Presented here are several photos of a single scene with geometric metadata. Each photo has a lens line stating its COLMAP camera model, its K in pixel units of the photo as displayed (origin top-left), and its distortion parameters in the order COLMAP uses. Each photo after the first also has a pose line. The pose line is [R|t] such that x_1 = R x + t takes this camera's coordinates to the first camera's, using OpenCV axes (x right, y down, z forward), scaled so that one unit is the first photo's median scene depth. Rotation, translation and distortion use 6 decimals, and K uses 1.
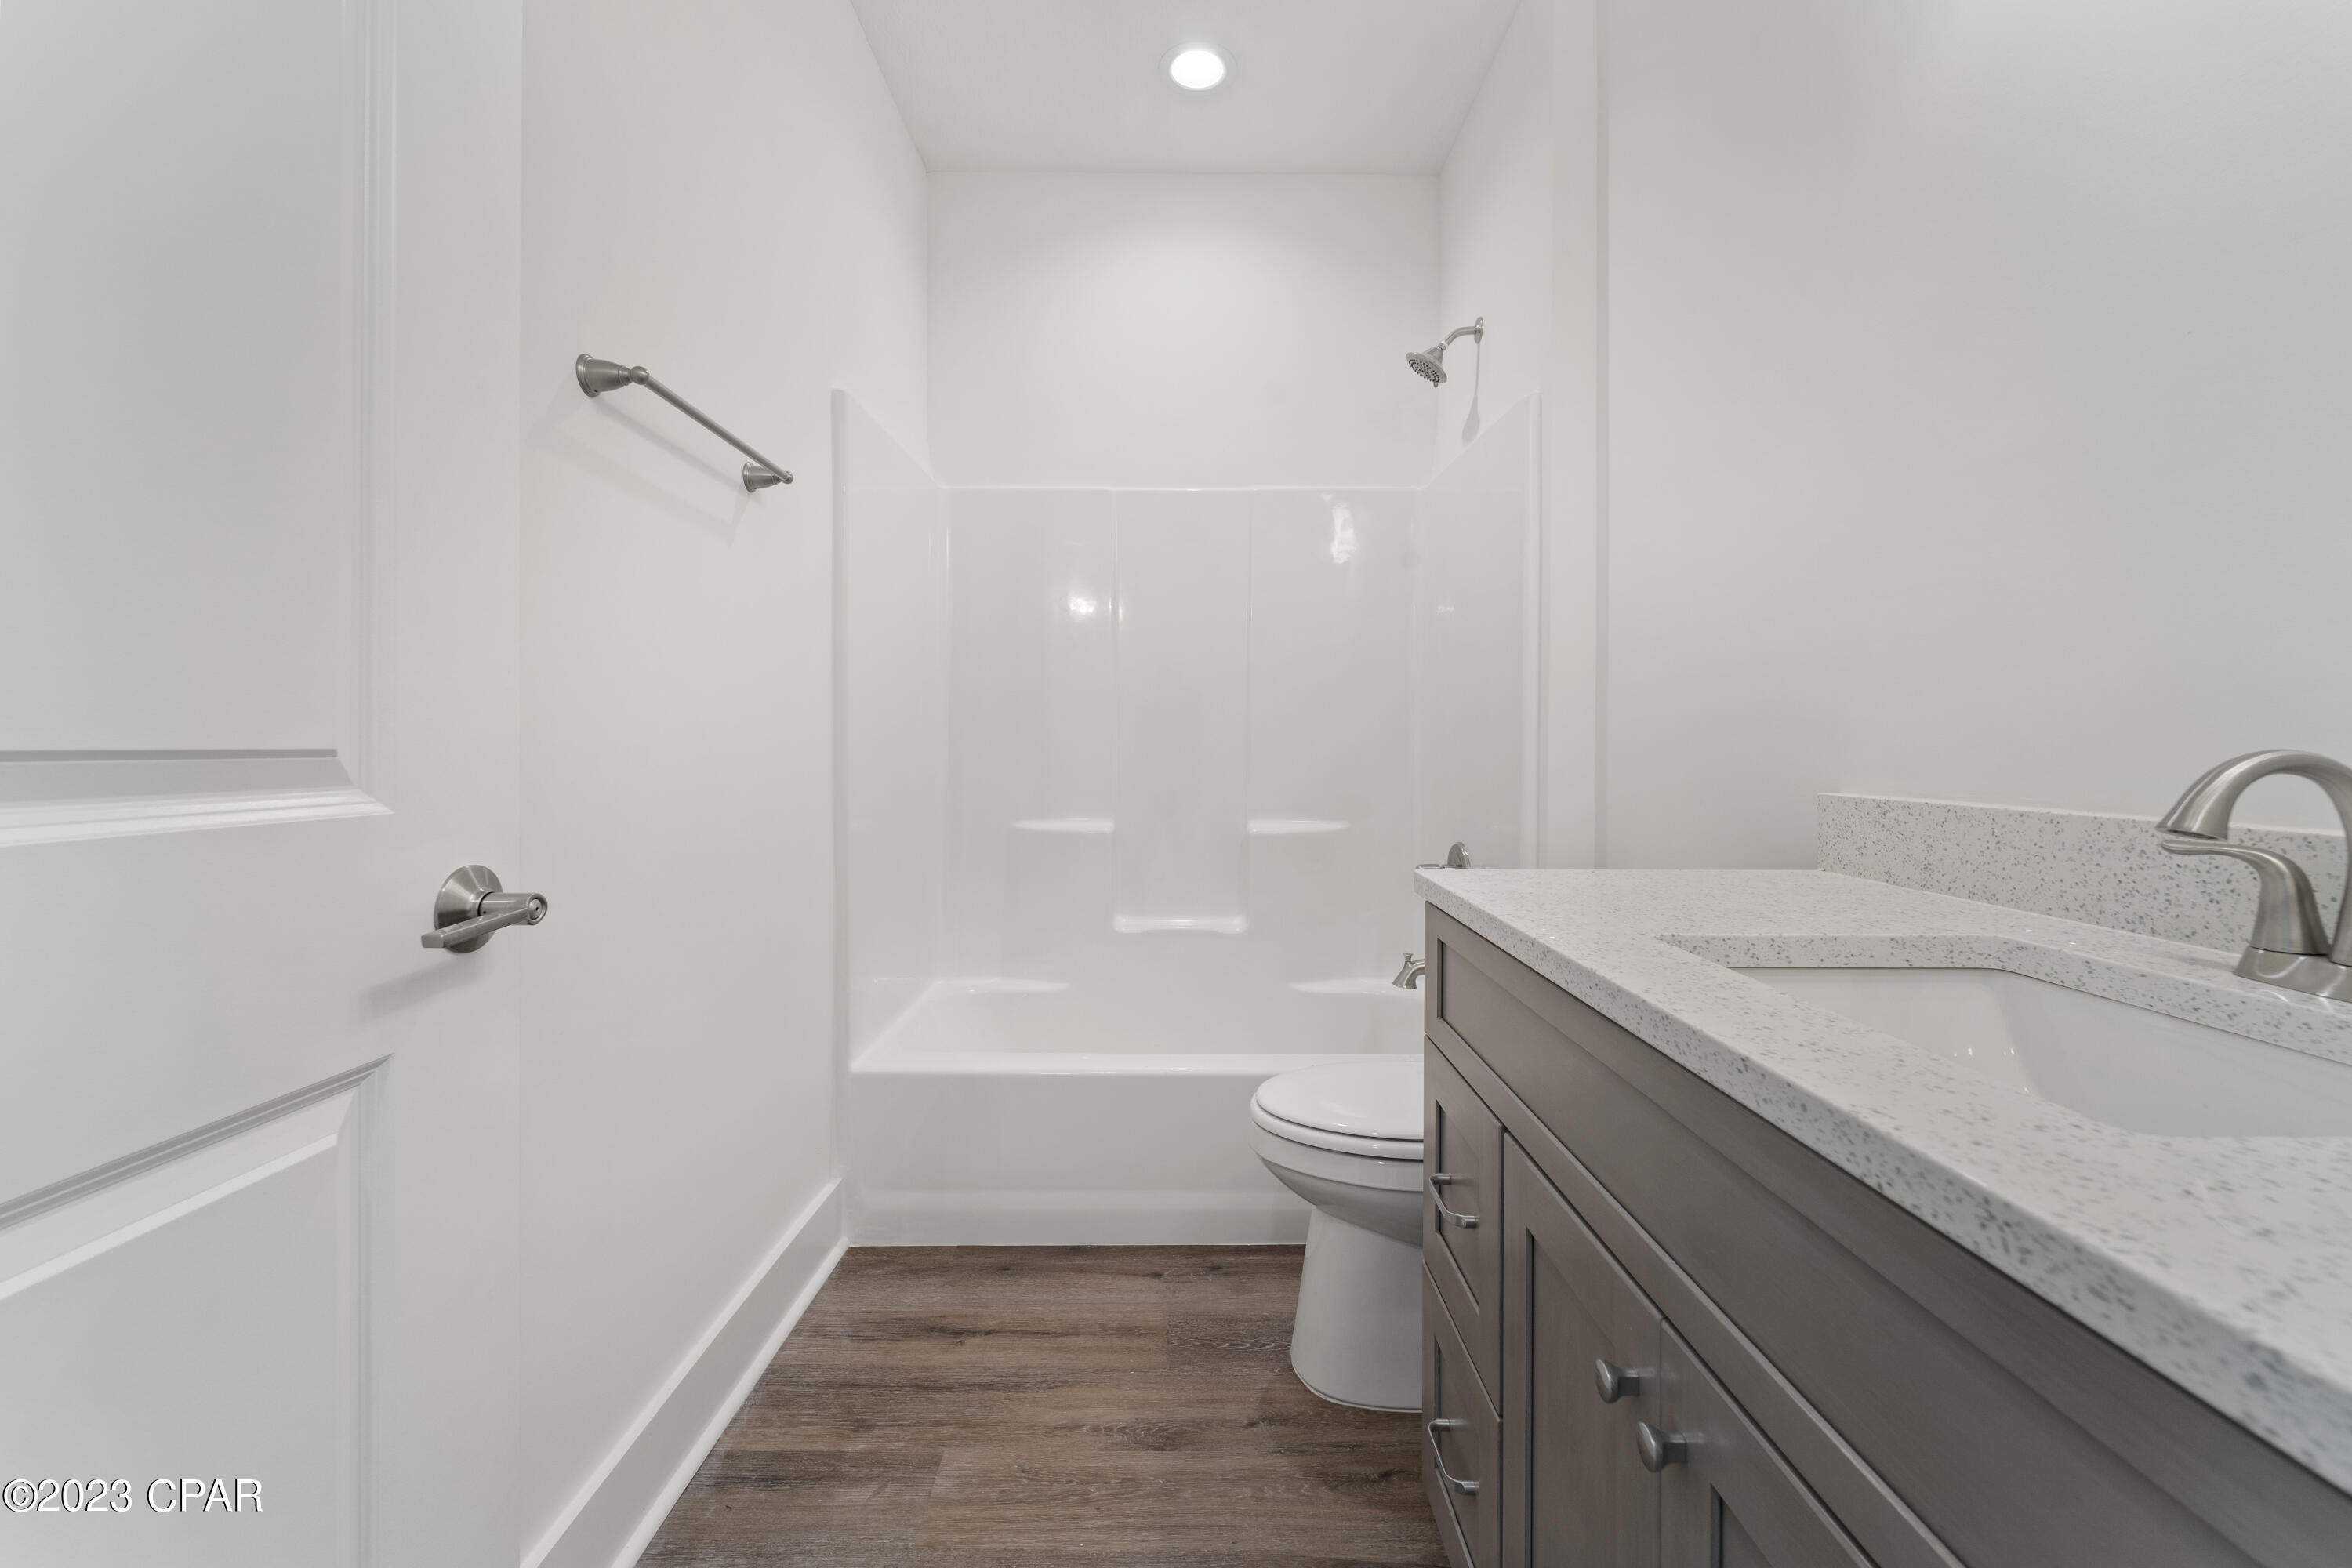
lens RADIAL K [[953.1, 0, 1164.7], [0, 953.1, 745.8], [0, 0, 1]] dist [0.003275, -0.002217]
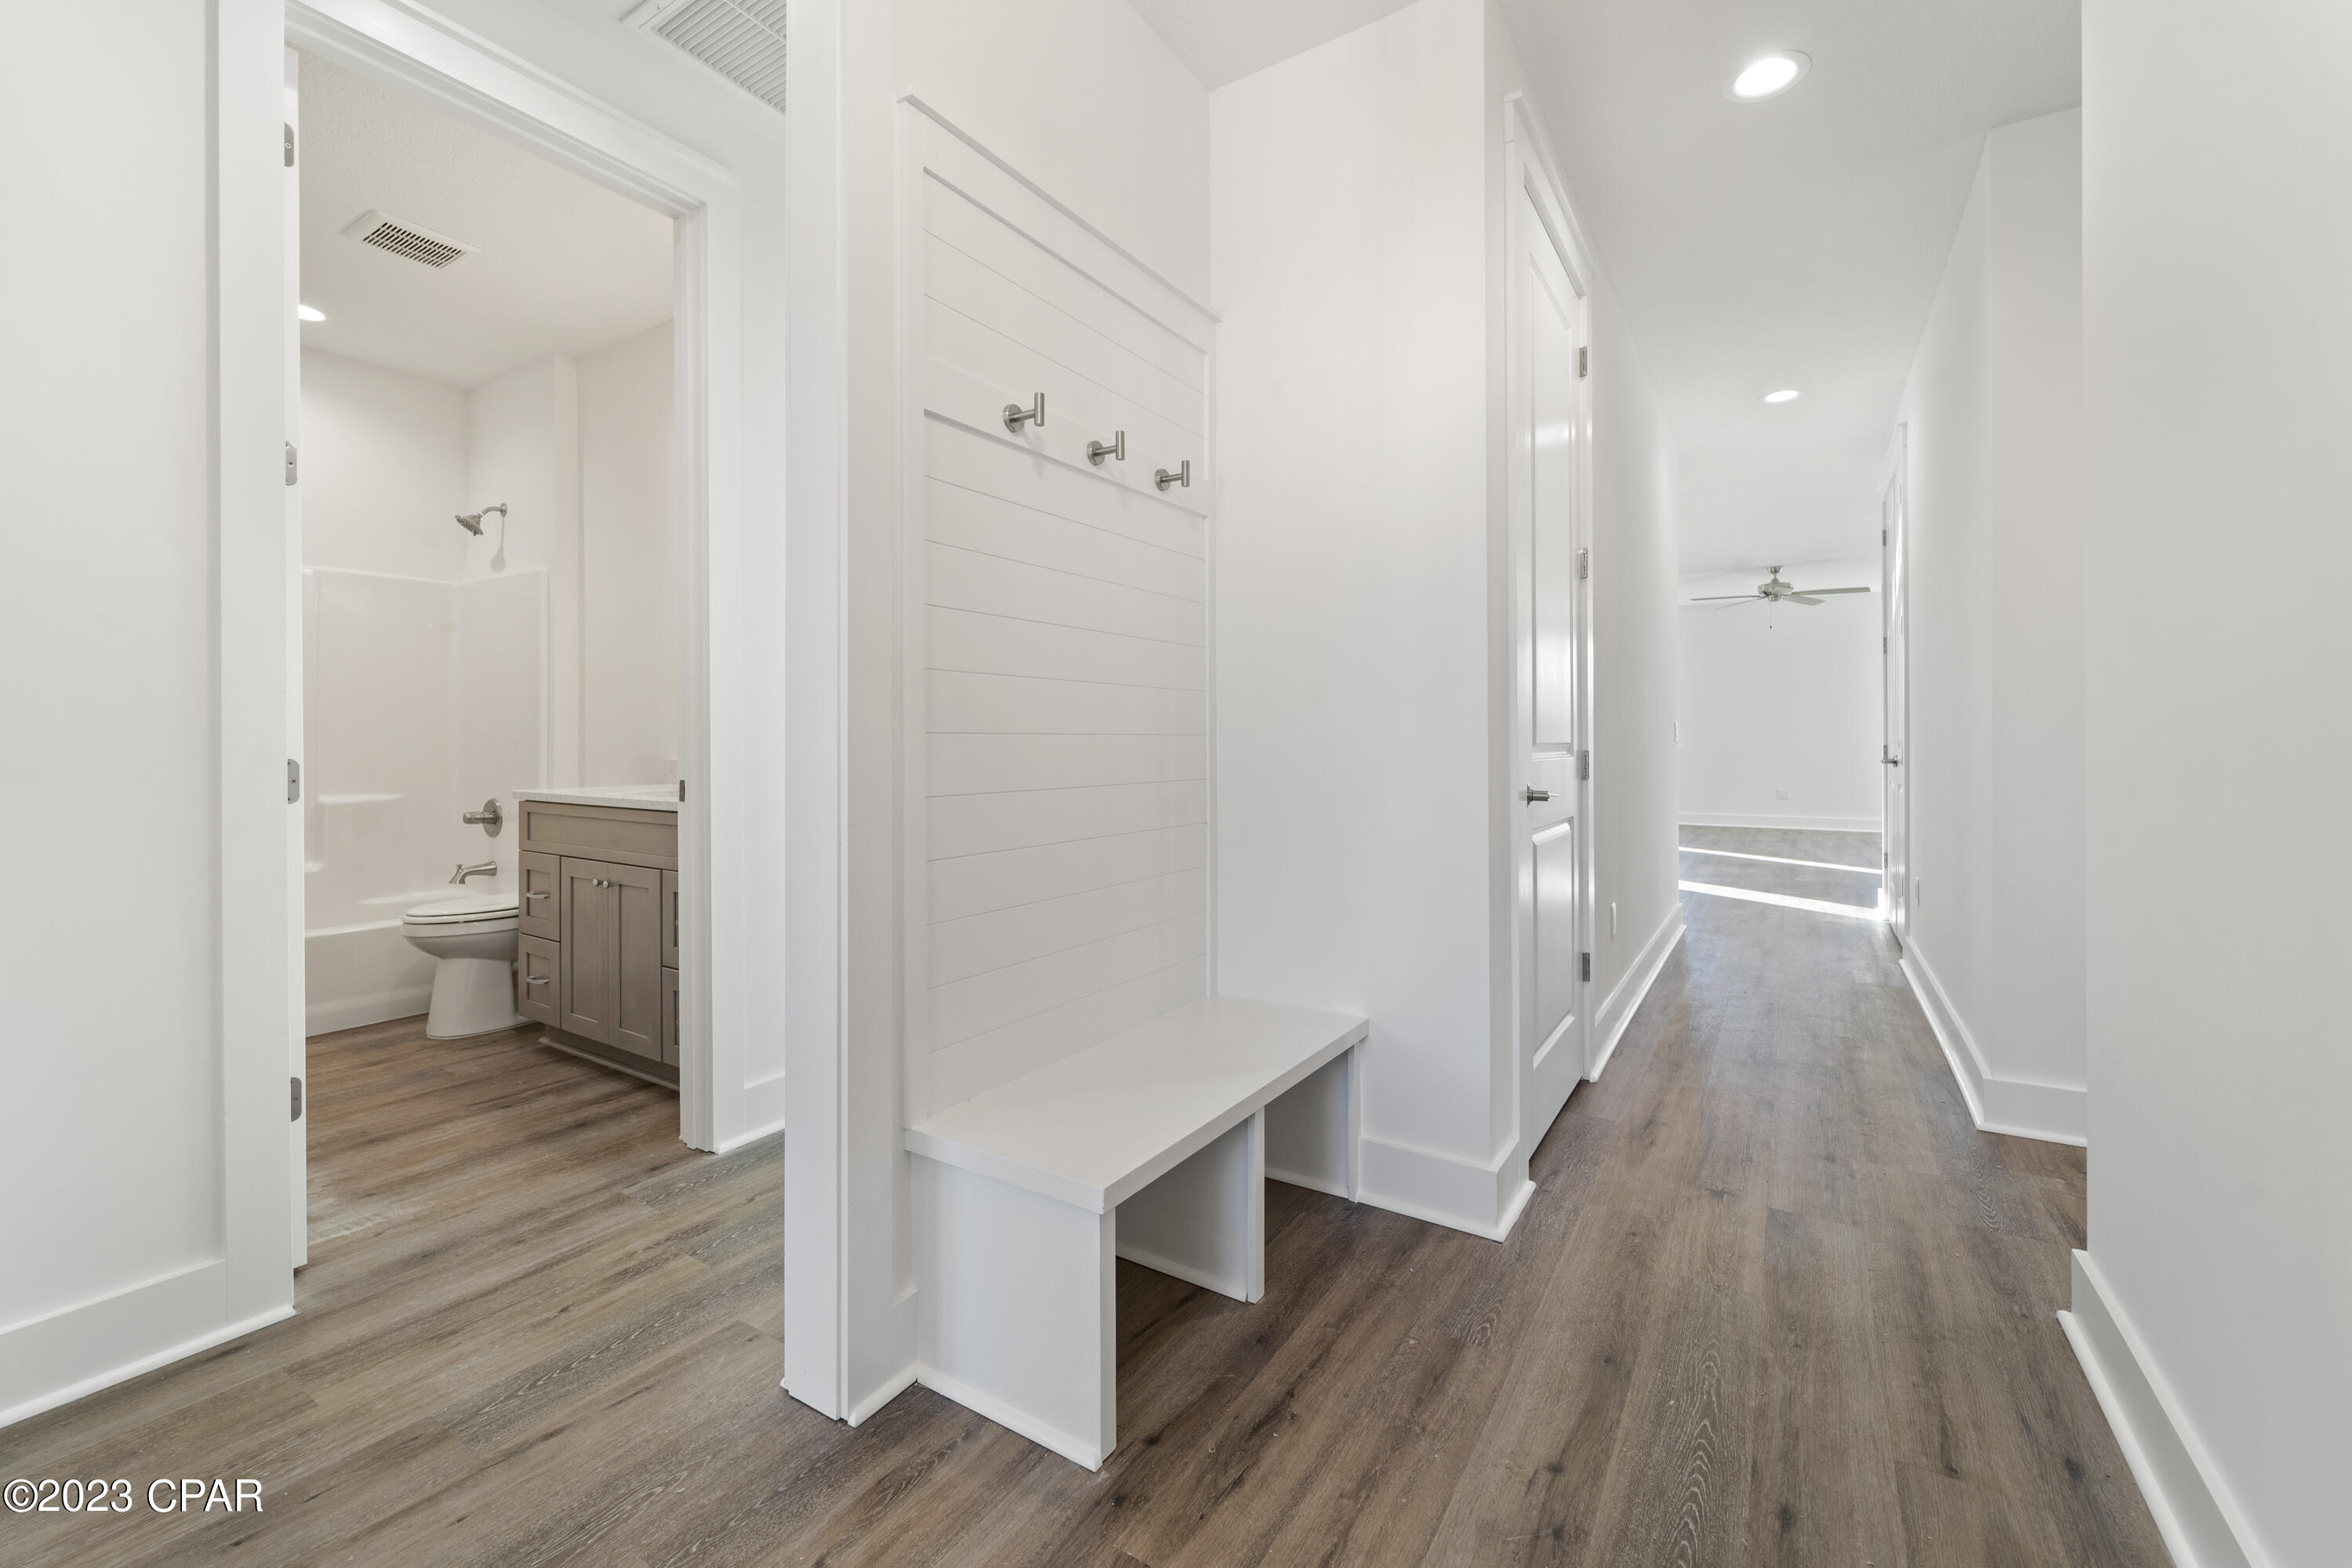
lens RADIAL K [[953.1, 0, 1131.0], [0, 953.1, 736.5], [0, 0, 1]] dist [0.003275, -0.002217]
pose [[0.558836, -0.003470, 0.829271, -0.889571], [0.004547, 0.999989, 0.001121, -0.015677], [-0.829265, 0.003144, 0.558846, -1.740936]]
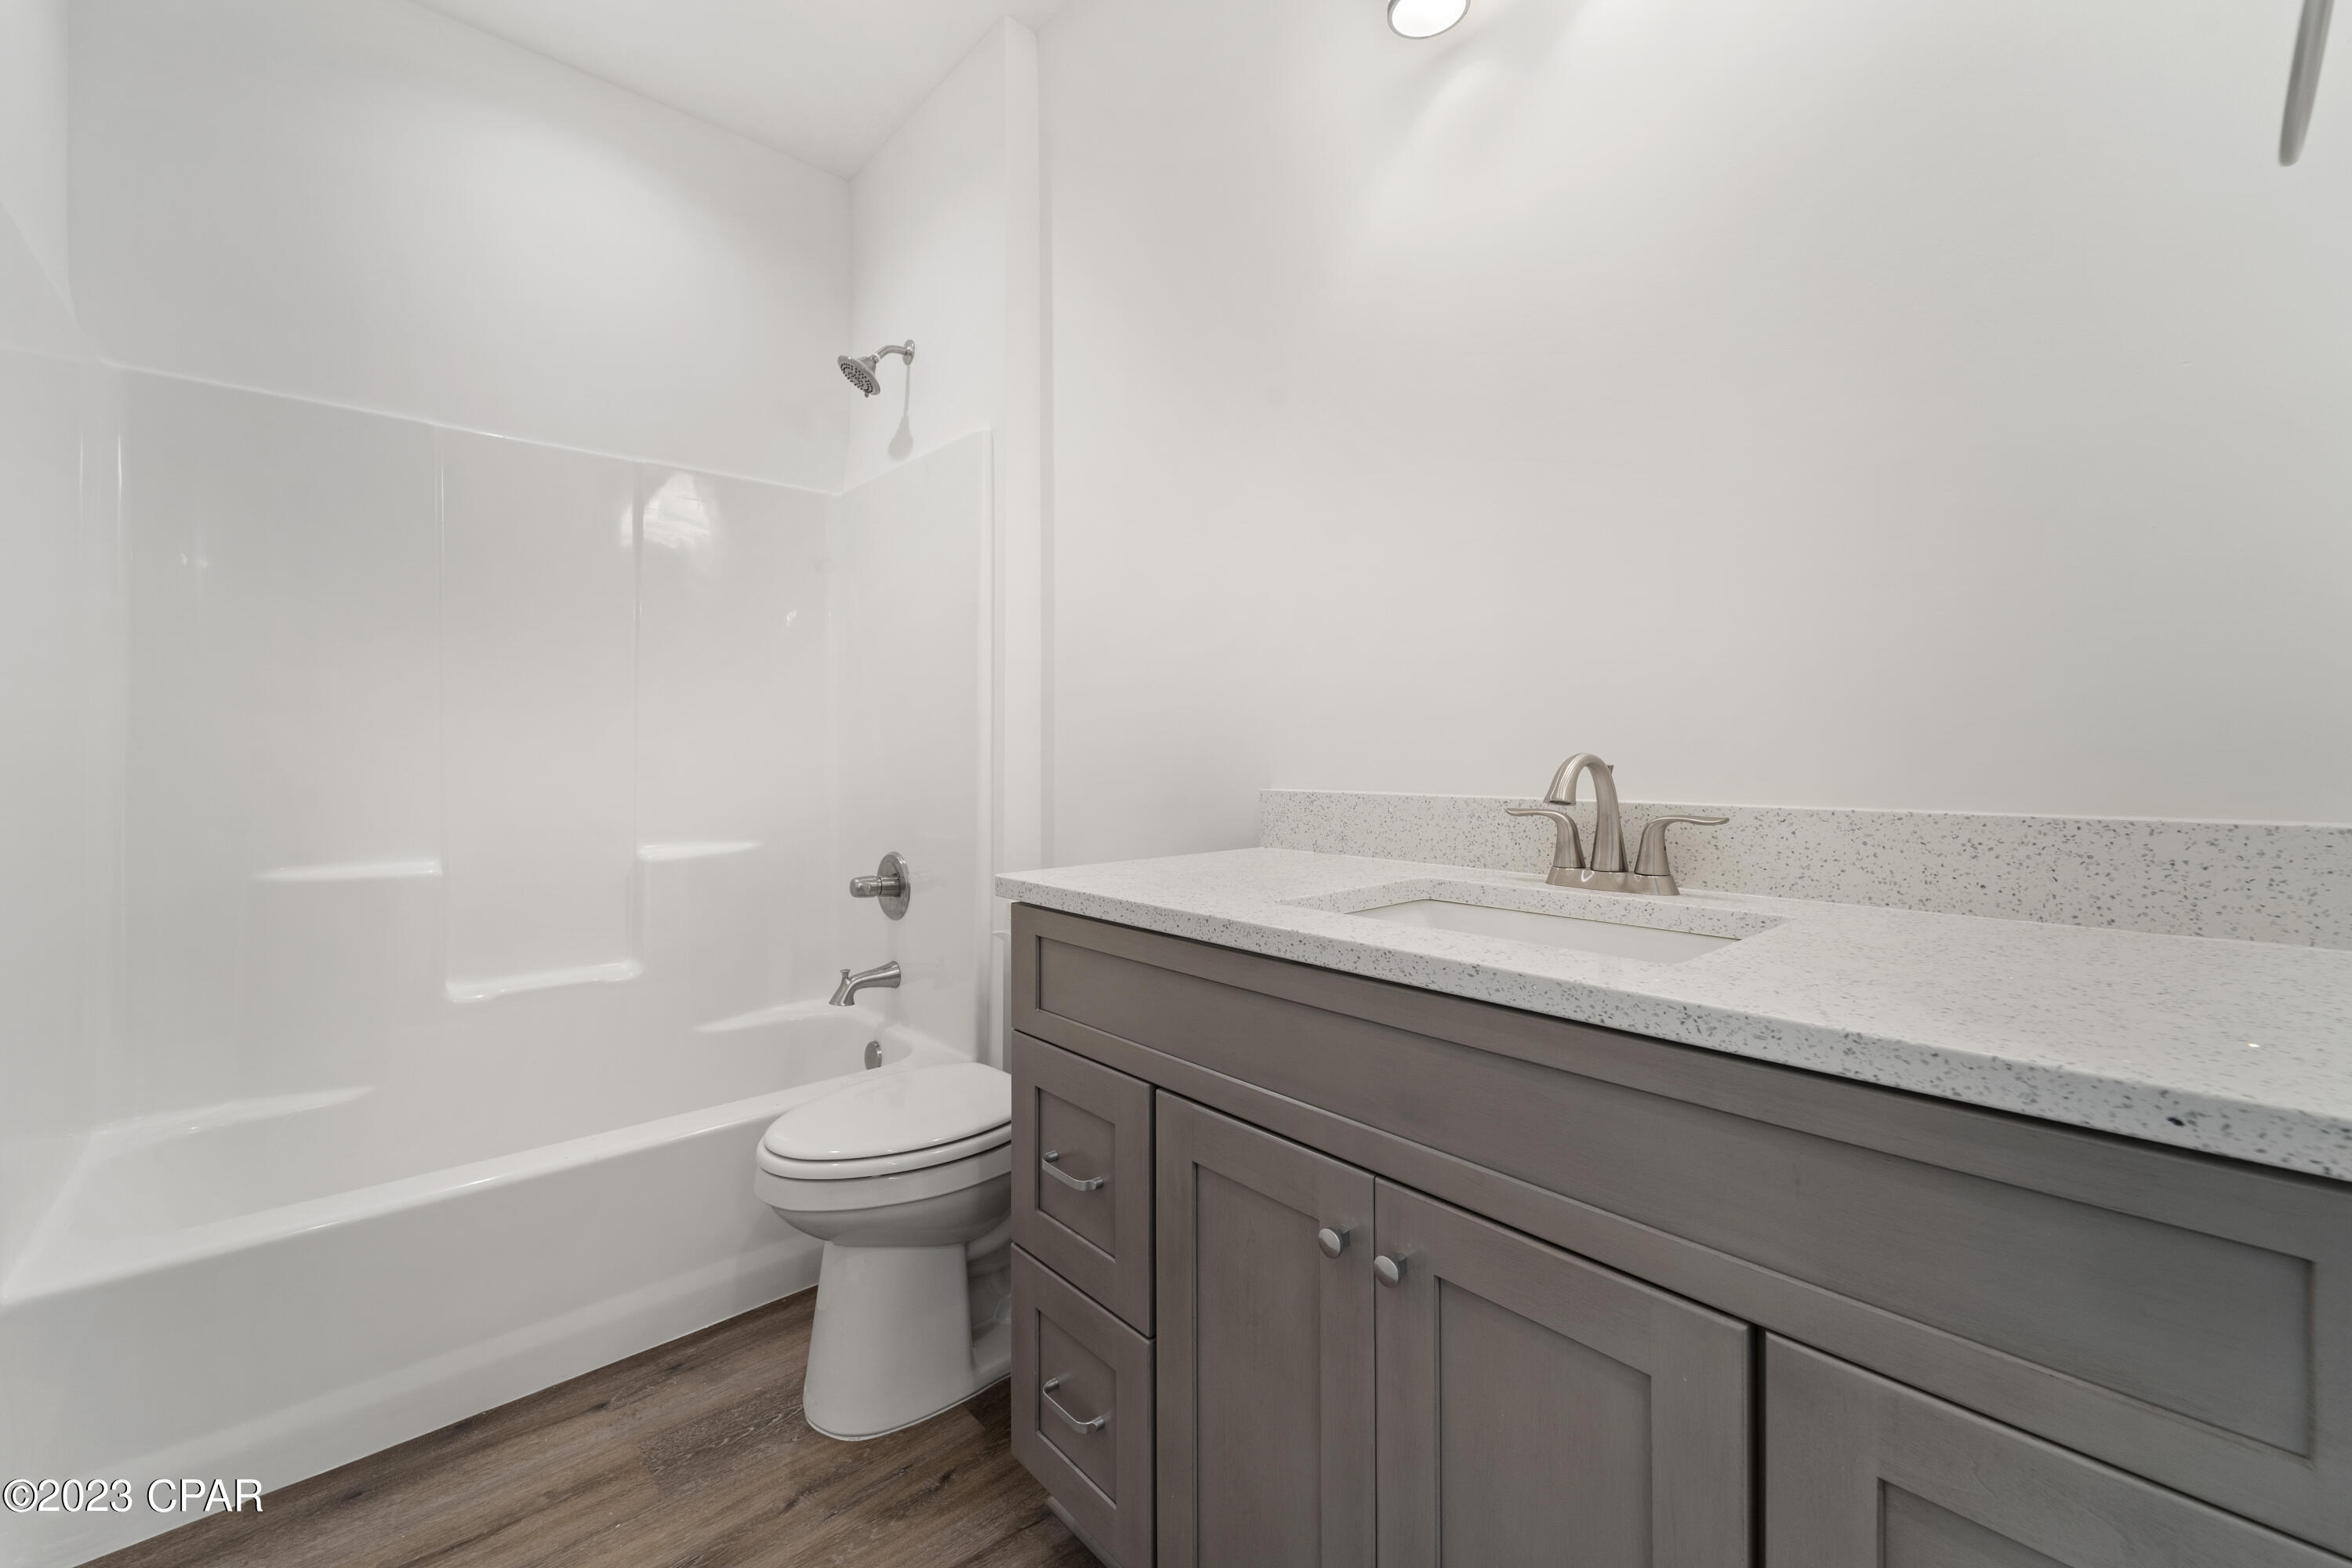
lens RADIAL K [[953.1, 0, 1178.5], [0, 953.1, 755.2], [0, 0, 1]] dist [0.003275, -0.002217]
pose [[0.745364, -0.006668, 0.666624, -0.253223], [0.008680, 0.999962, 0.000297, 0.000538], [-0.666601, 0.005565, 0.745394, 0.078052]]
